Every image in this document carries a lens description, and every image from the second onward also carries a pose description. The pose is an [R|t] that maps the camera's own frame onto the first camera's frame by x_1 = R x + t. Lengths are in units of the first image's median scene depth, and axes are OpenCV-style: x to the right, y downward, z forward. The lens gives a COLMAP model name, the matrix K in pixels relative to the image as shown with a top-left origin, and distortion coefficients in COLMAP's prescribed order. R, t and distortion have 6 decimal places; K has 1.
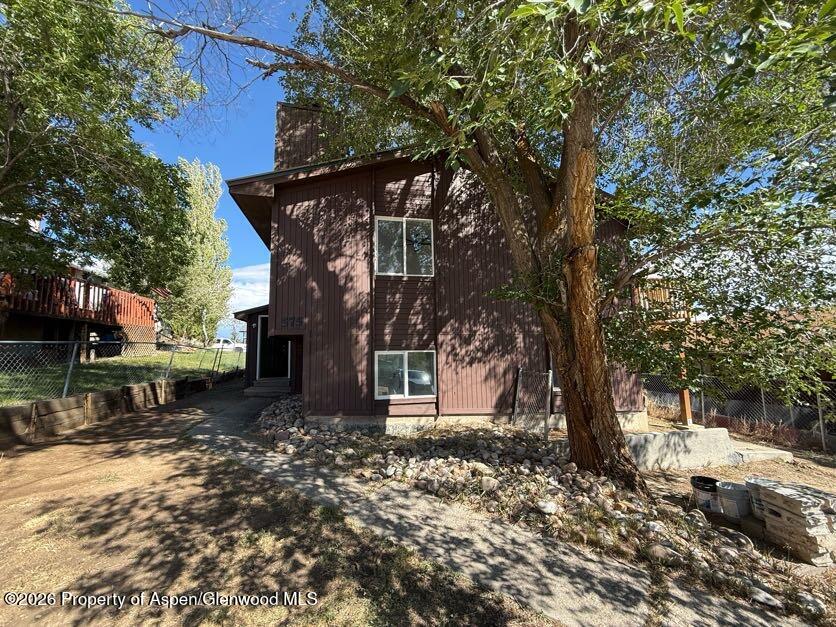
lens RADIAL K [[334.9, 0, 414.8], [0, 334.9, 313.7], [0, 0, 1]] dist [0.003717, 0.000288]
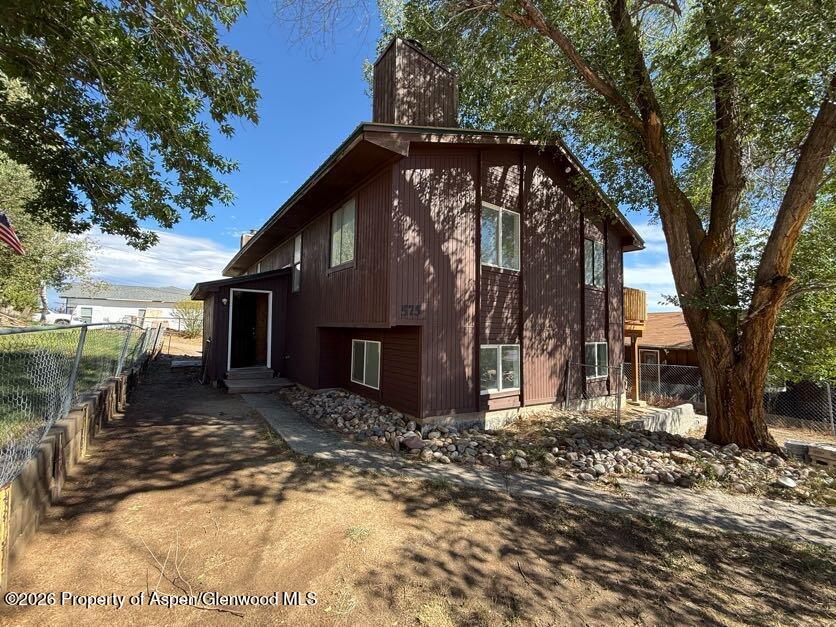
lens RADIAL K [[334.9, 0, 417.0], [0, 334.9, 313.1], [0, 0, 1]] dist [0.003717, 0.000288]
pose [[0.915733, 0.051825, 0.398430, -0.670175], [-0.075433, 0.996189, 0.043795, -0.006607], [-0.394642, -0.070159, 0.916152, 0.203925]]
